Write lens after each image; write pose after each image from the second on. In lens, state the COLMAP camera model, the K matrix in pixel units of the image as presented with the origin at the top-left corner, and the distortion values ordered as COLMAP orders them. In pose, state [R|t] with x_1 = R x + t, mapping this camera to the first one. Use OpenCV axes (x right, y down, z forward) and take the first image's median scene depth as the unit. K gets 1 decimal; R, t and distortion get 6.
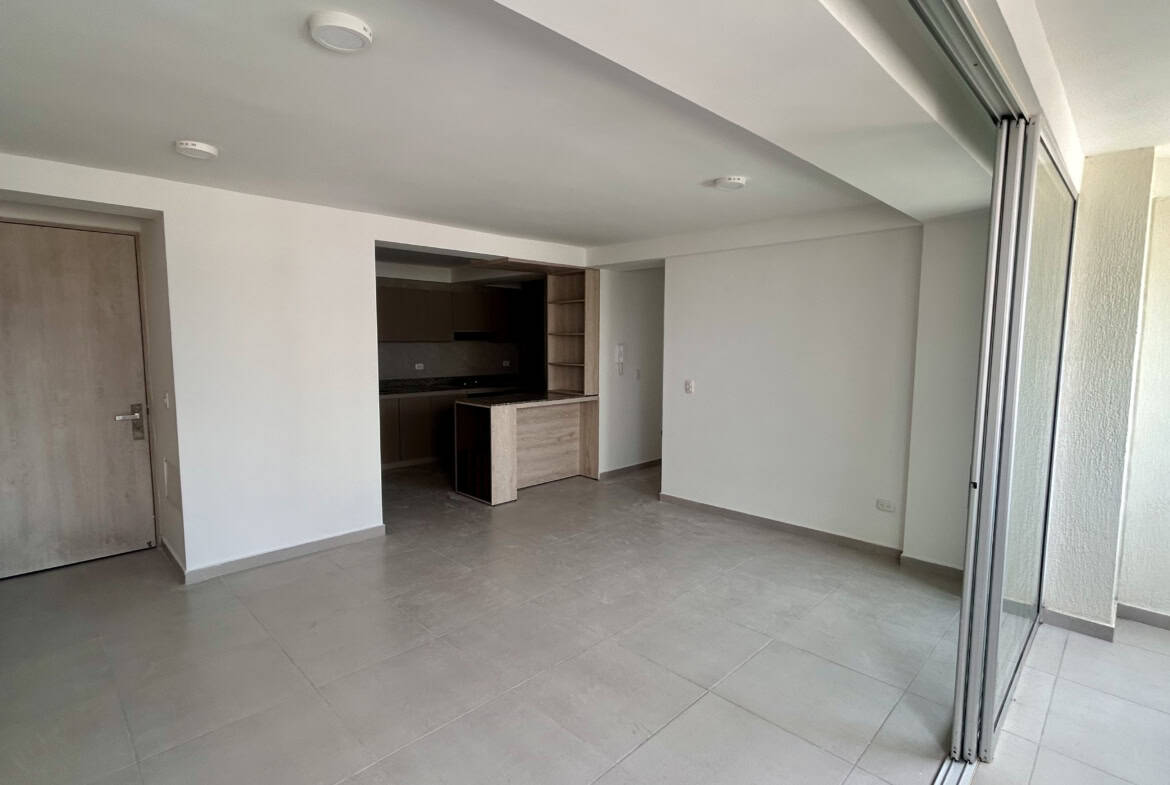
lens RADIAL K [[559.7, 0, 583.9], [0, 559.7, 390.4], [0, 0, 1]] dist [-0.001869, 0.002411]
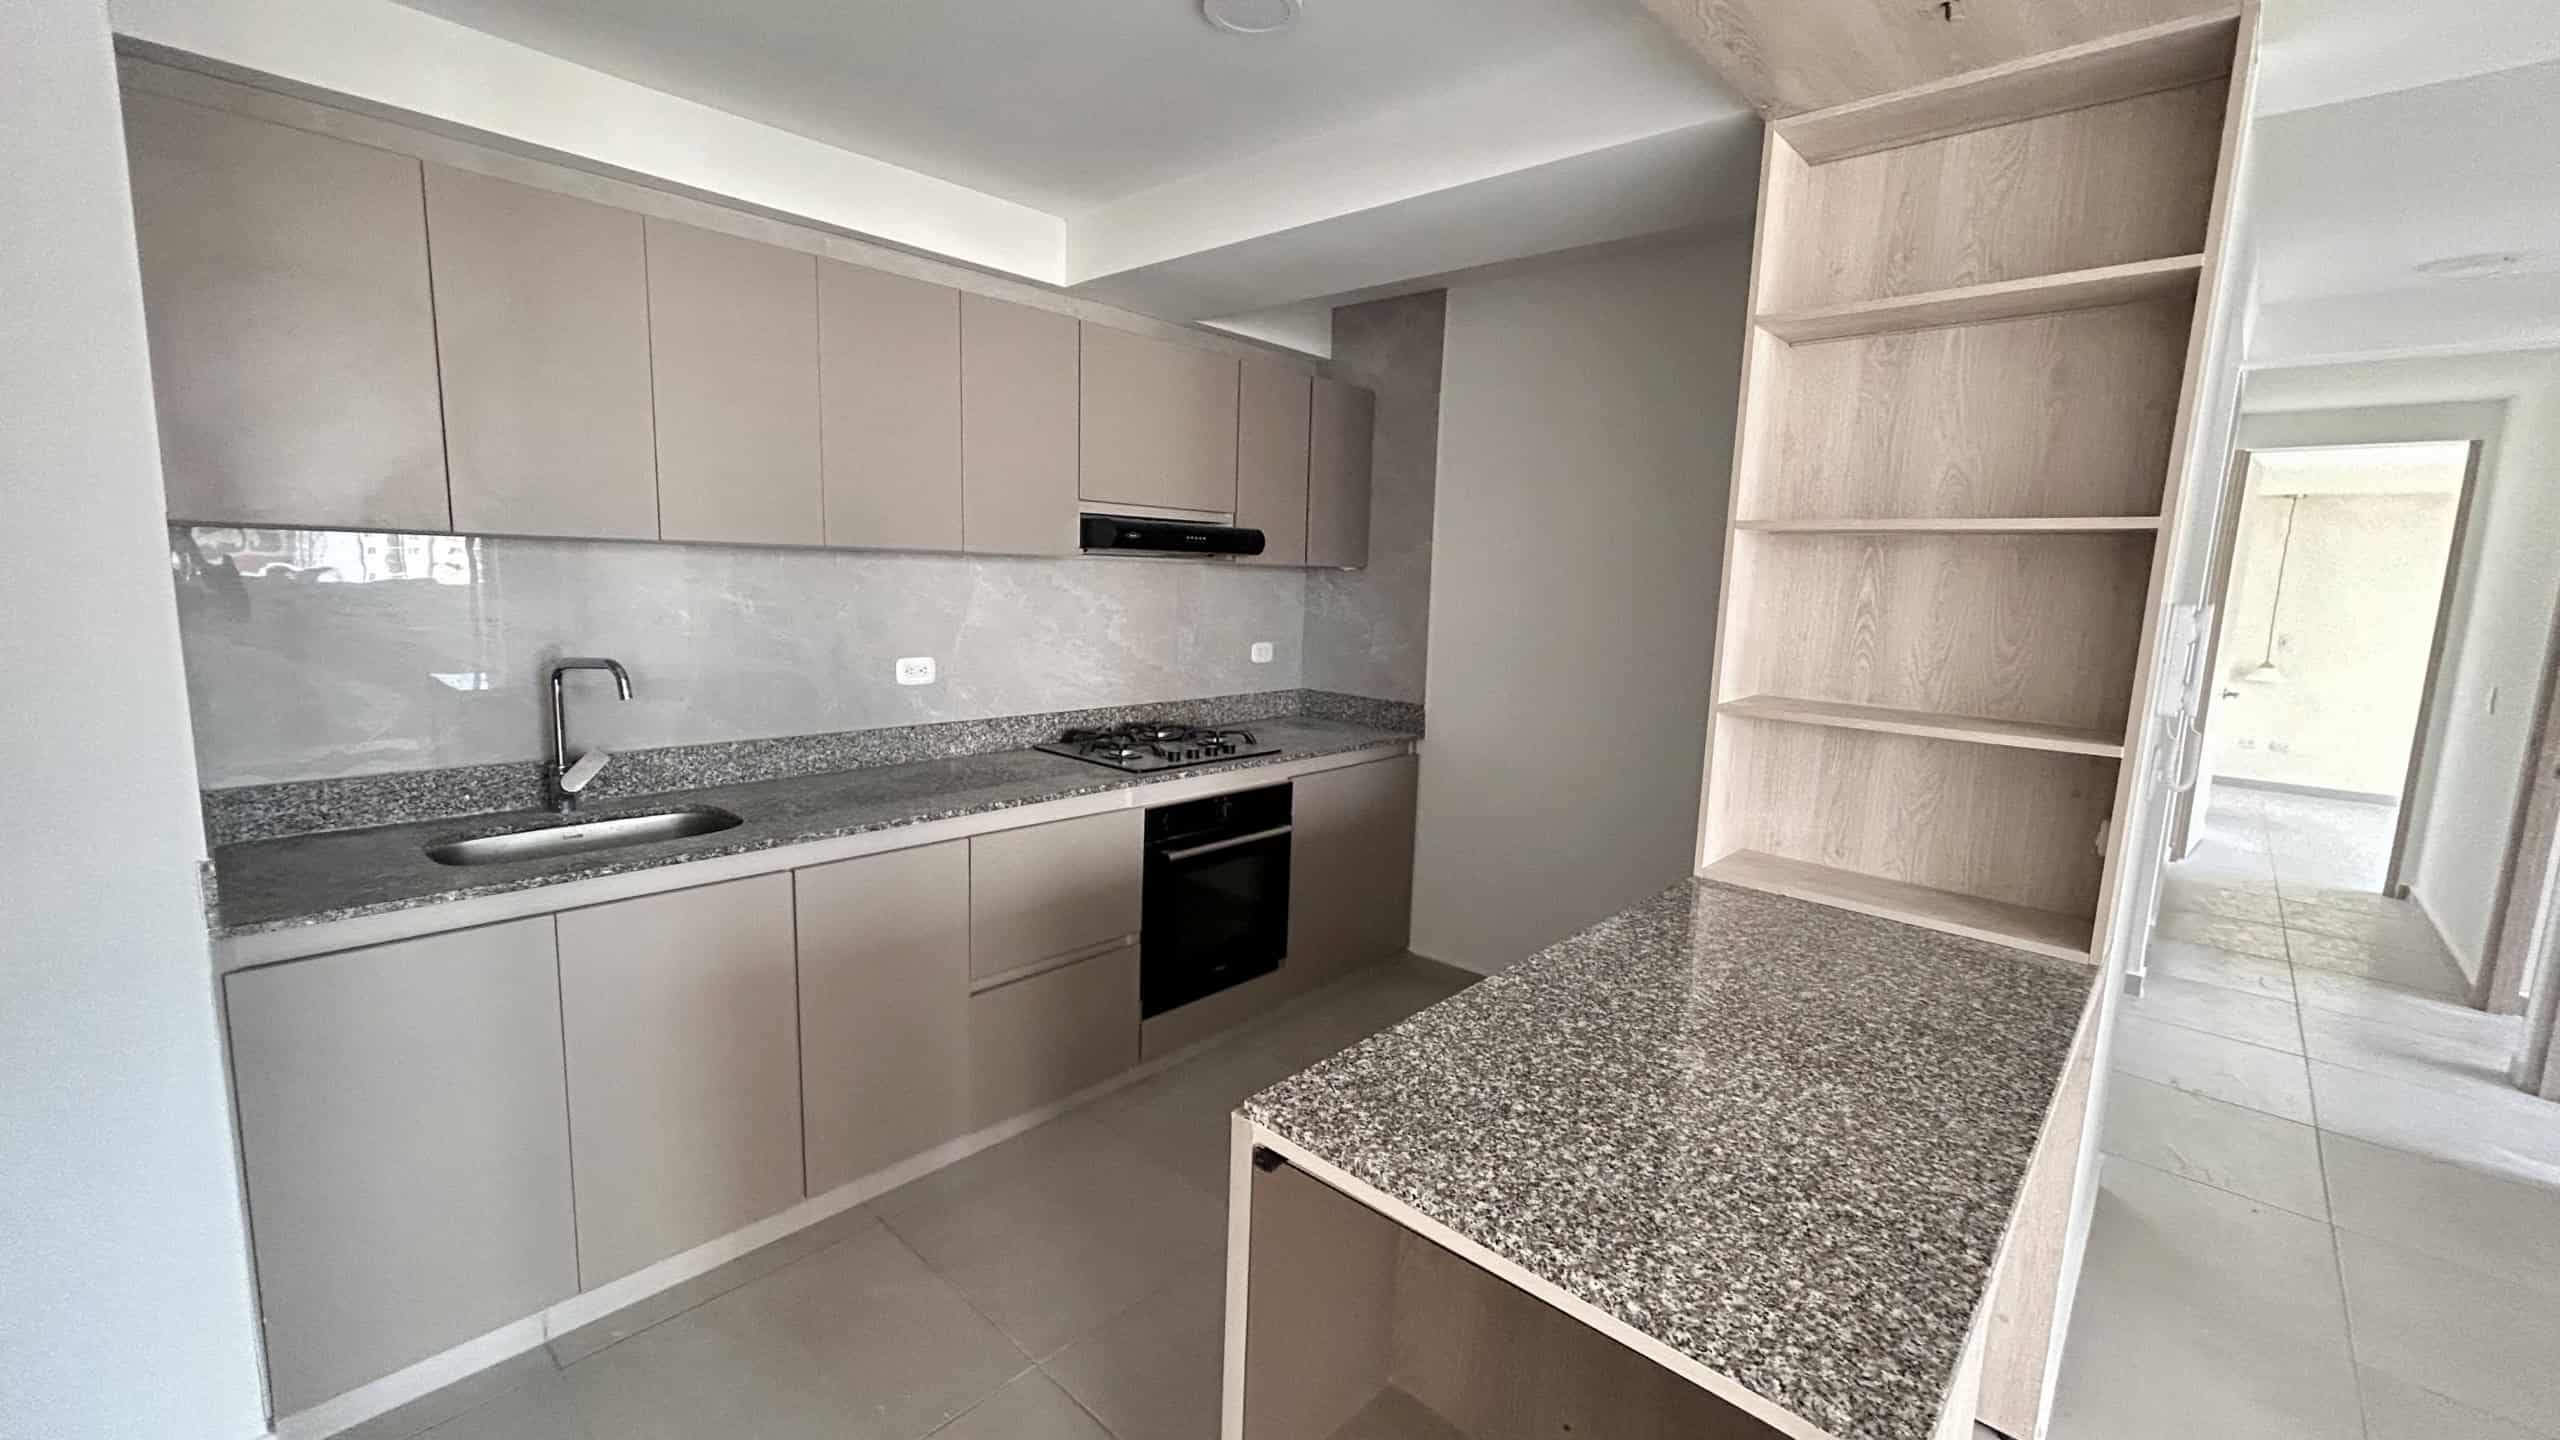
lens RADIAL K [[1029.2, 0, 1280.8], [0, 1029.2, 709.3], [0, 0, 1]] dist [0.002571, -0.001977]
pose [[0.998536, 0.021375, 0.049696, -0.347702], [-0.023434, 0.998875, 0.041223, -0.094347], [-0.048759, -0.042327, 0.997913, 1.199500]]
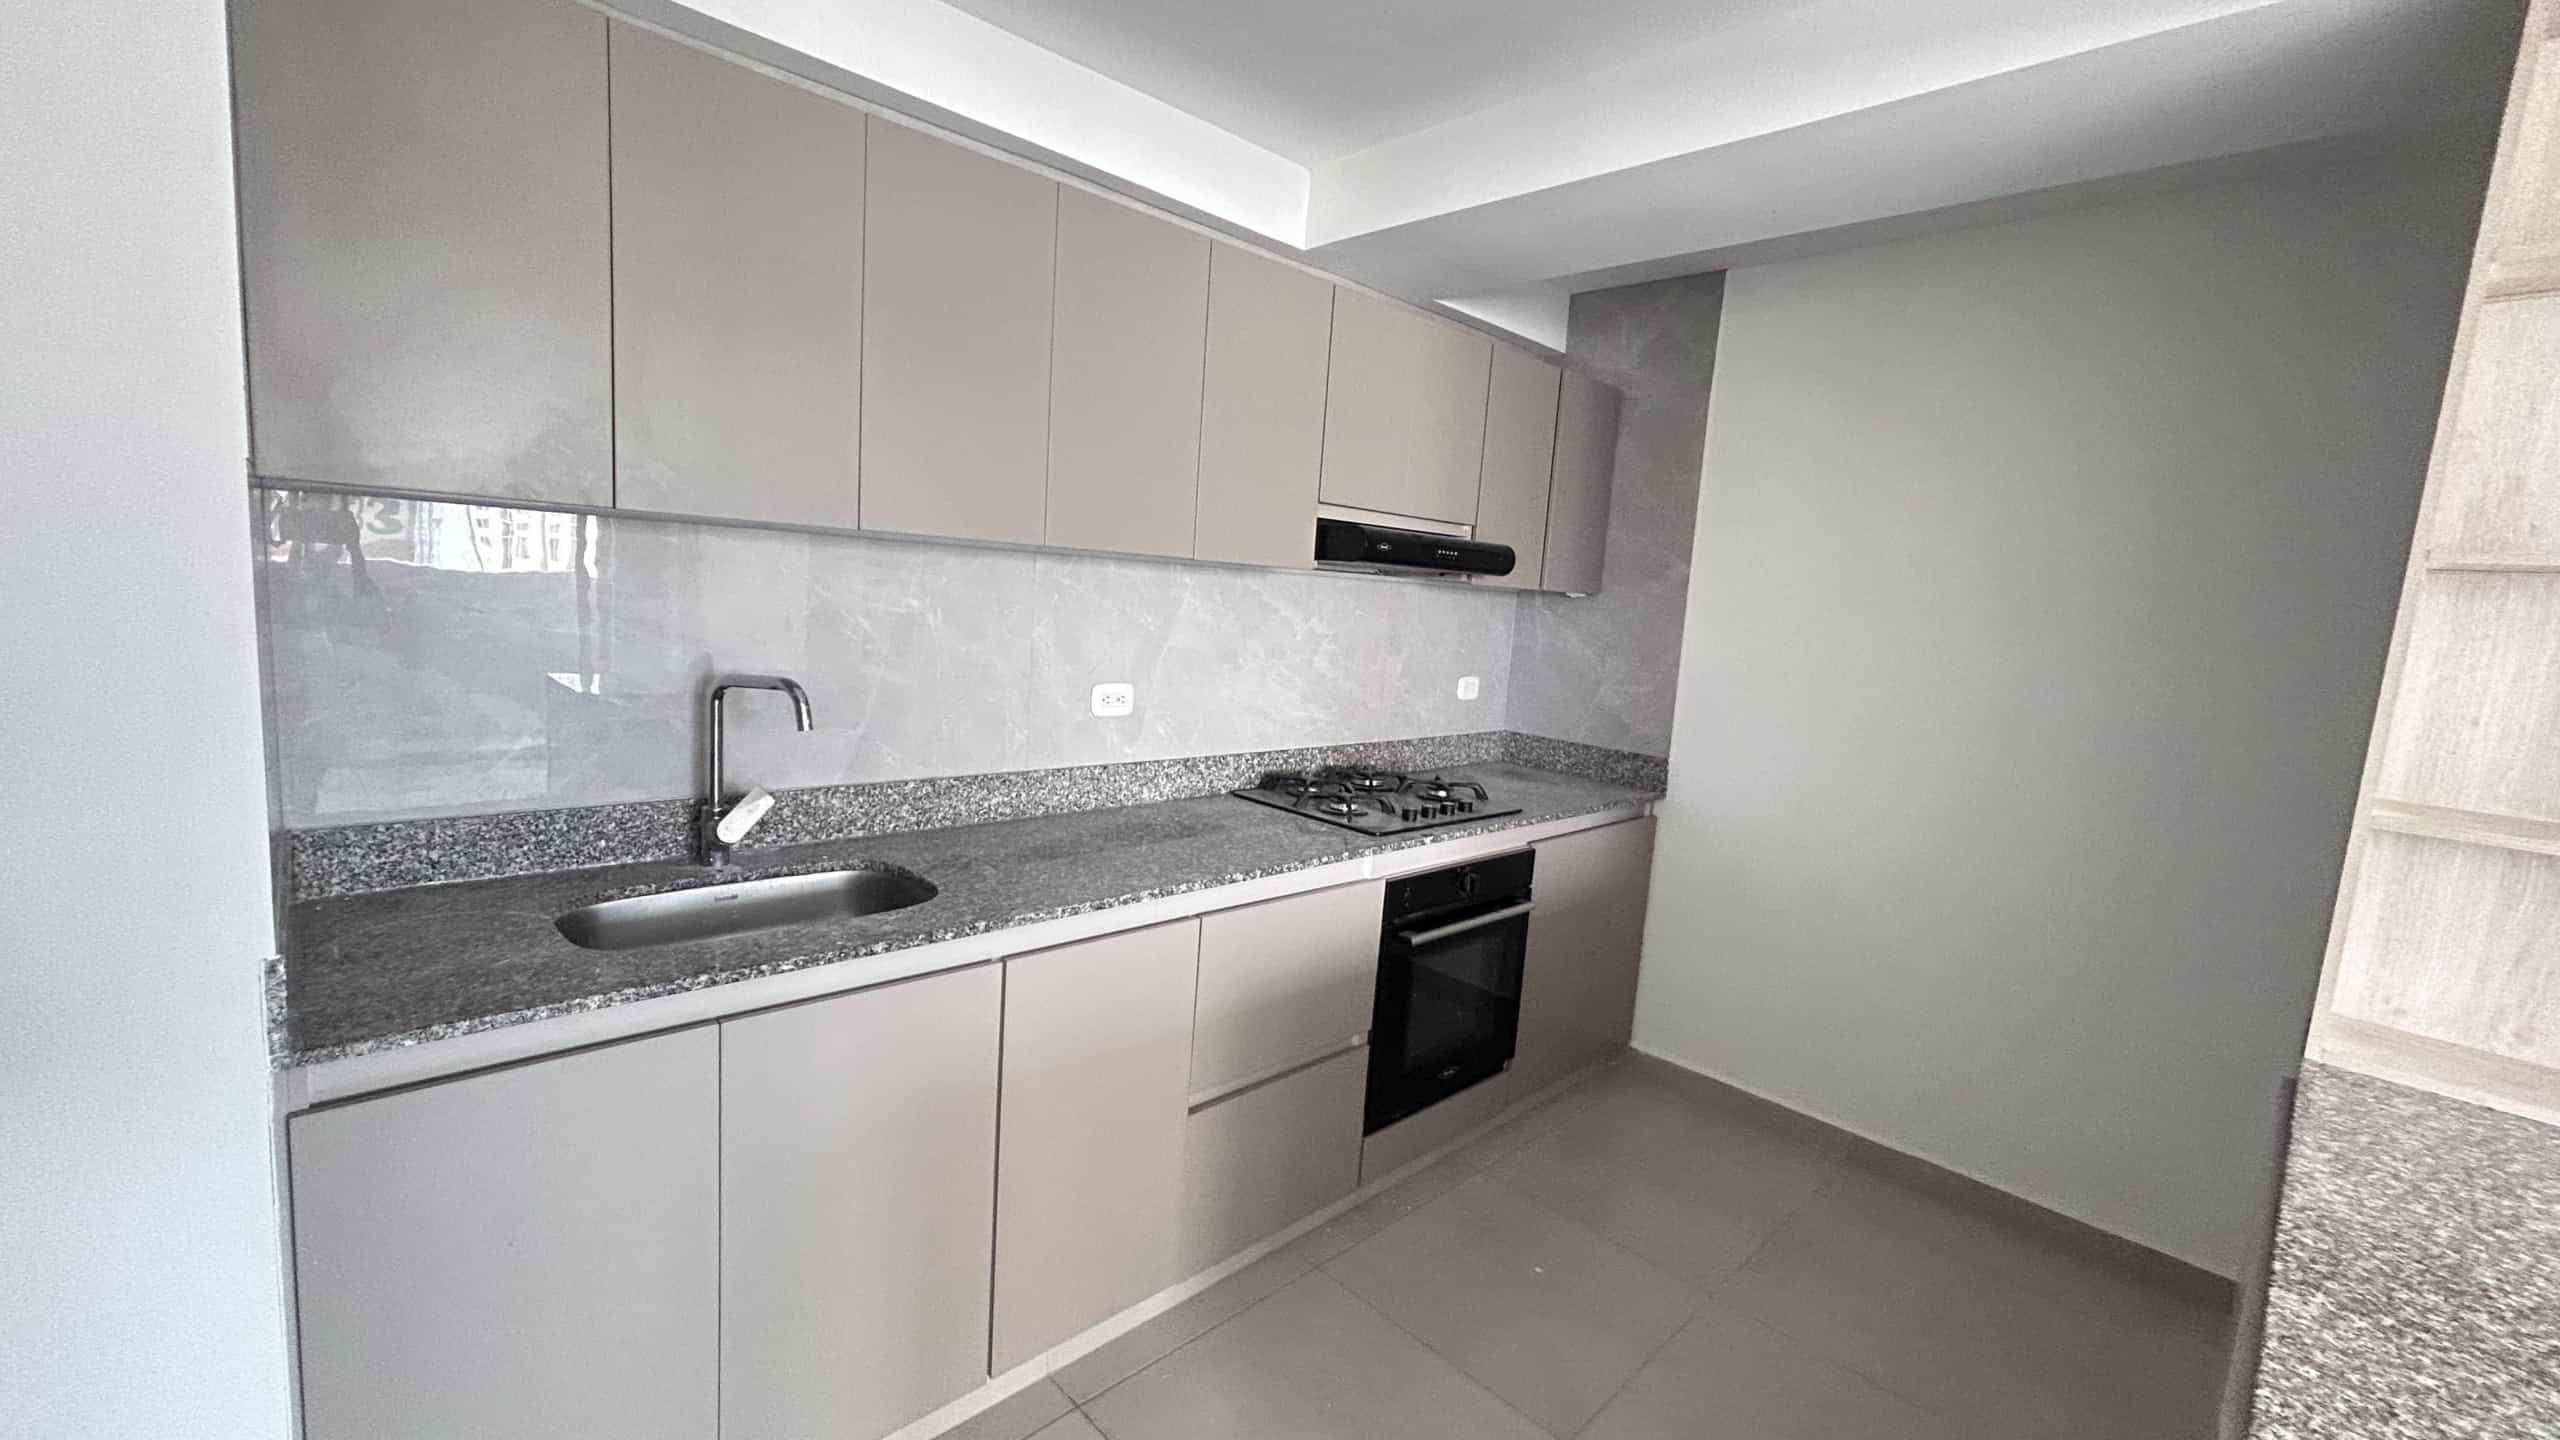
lens RADIAL K [[1029.2, 0, 1280.9], [0, 1029.2, 709.5], [0, 0, 1]] dist [0.002571, -0.001977]
pose [[0.997872, 0.064604, -0.008872, -0.474195], [-0.064371, 0.997626, 0.024450, -0.101571], [0.010431, -0.023827, 0.999662, 1.343480]]
